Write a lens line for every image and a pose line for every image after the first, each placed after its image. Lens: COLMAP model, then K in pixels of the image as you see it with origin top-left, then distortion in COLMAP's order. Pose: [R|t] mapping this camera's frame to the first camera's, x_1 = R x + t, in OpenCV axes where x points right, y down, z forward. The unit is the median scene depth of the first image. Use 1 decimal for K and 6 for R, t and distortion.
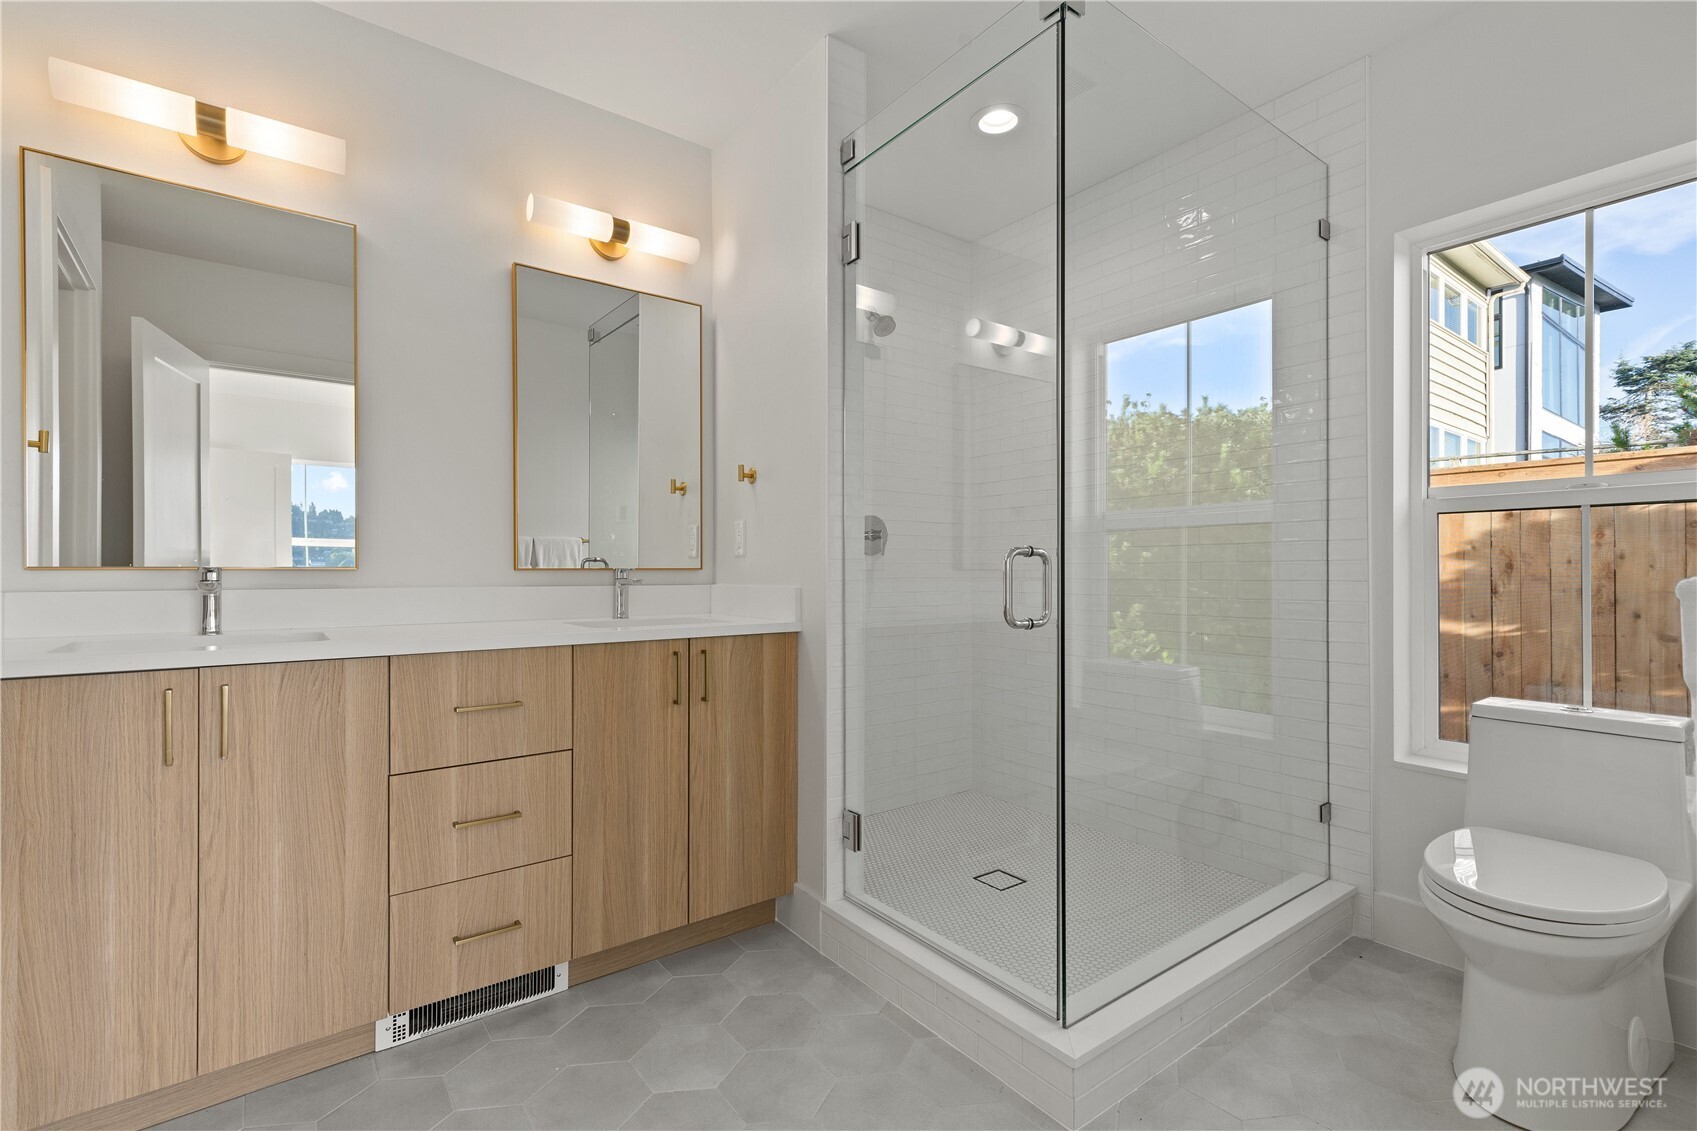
lens RADIAL K [[762.3, 0, 849.3], [0, 762.3, 569.0], [0, 0, 1]] dist [0.001319, -0.001210]
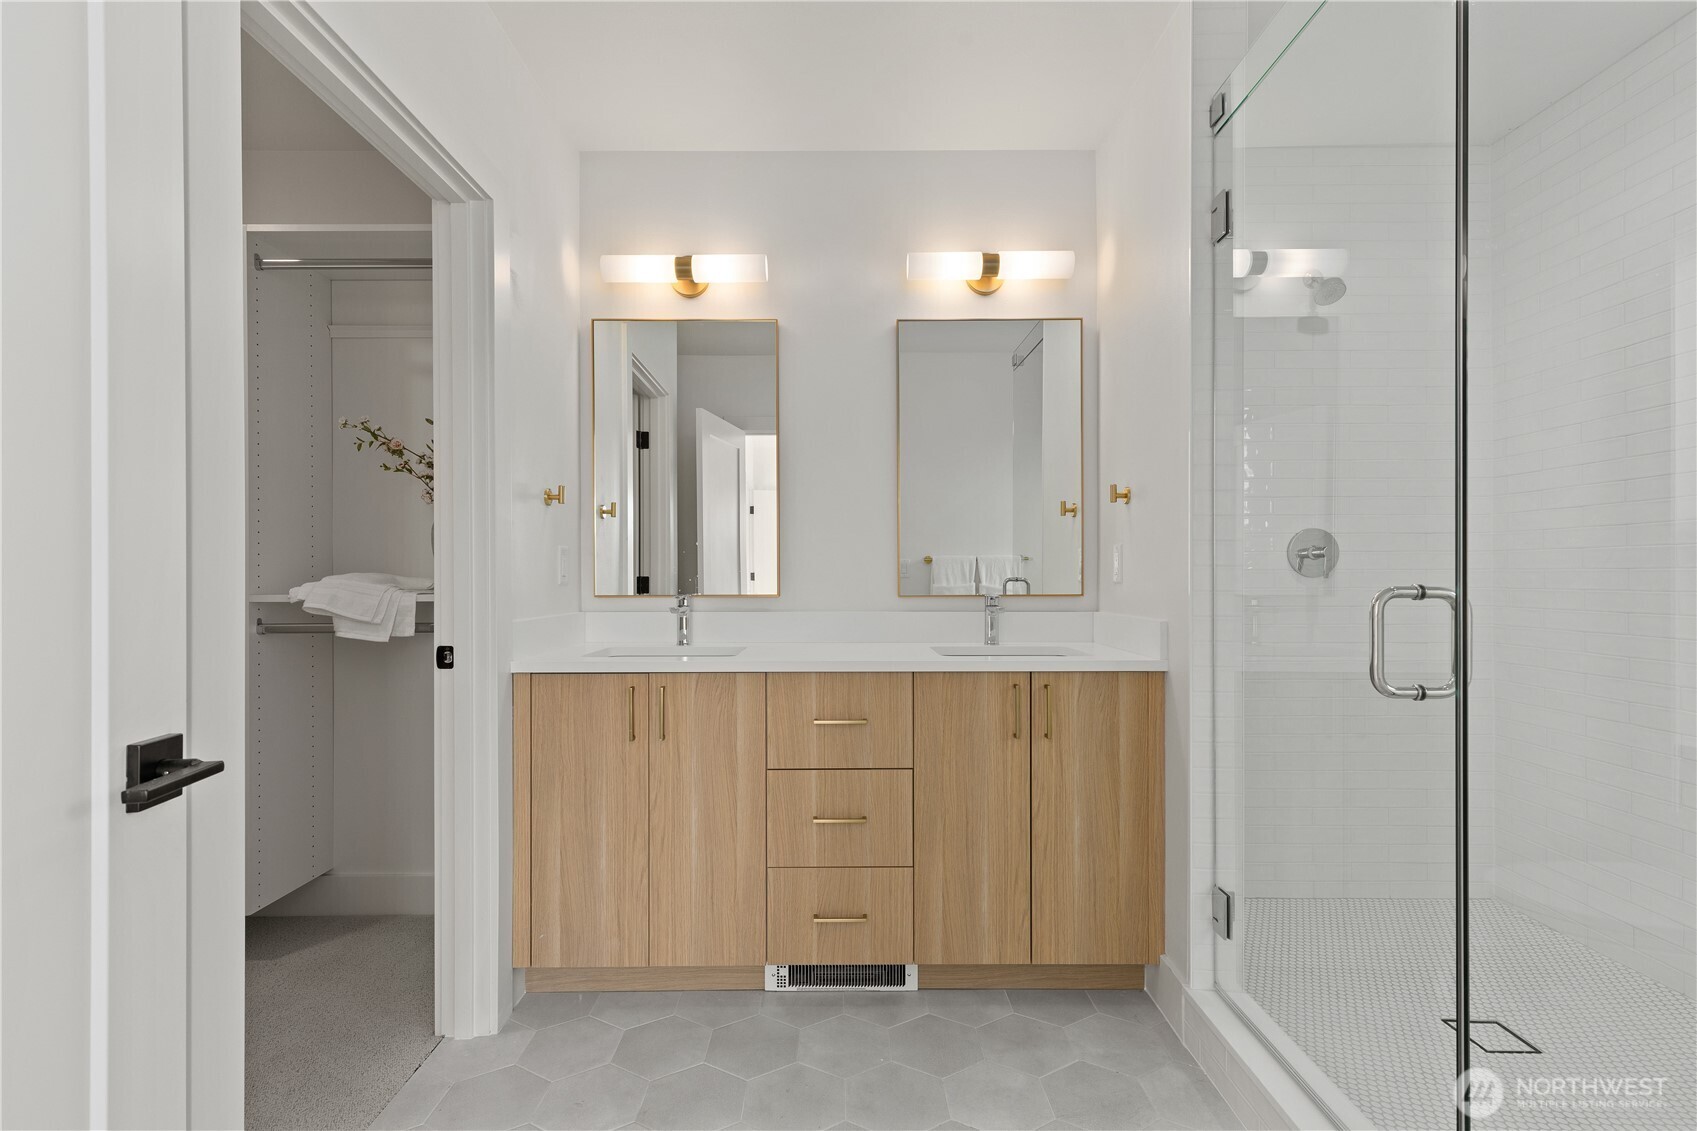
lens RADIAL K [[769.6, 0, 845.5], [0, 769.6, 576.6], [0, 0, 1]] dist [0.003857, 0.000297]
pose [[0.793323, -0.001939, -0.608798, 0.206311], [0.003141, 0.999995, 0.000908, -0.033472], [0.608793, -0.002632, 0.793325, 0.074090]]
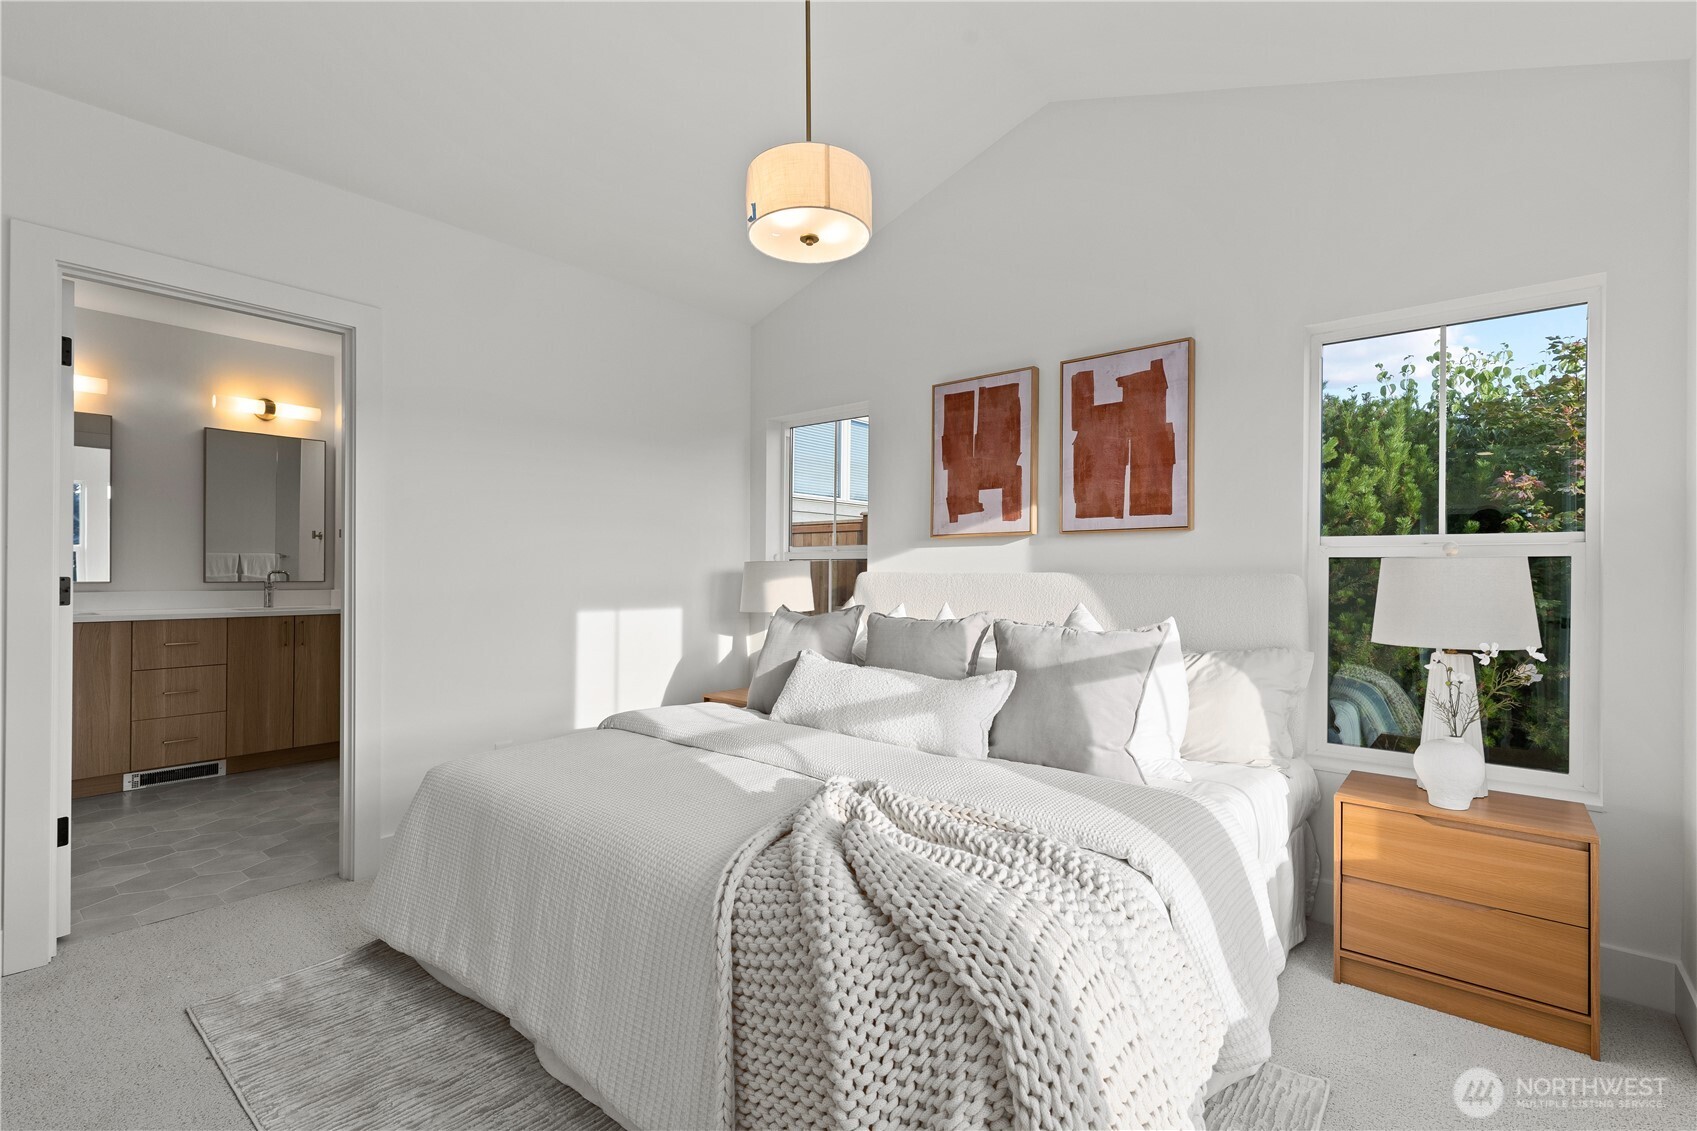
lens RADIAL K [[762.3, 0, 849.3], [0, 762.3, 569.0], [0, 0, 1]] dist [0.001319, -0.001210]
pose [[0.973296, 0.010189, 0.229328, 0.838968], [-0.010968, 0.999938, 0.002123, -0.064247], [-0.229292, -0.004582, 0.973347, -1.491853]]
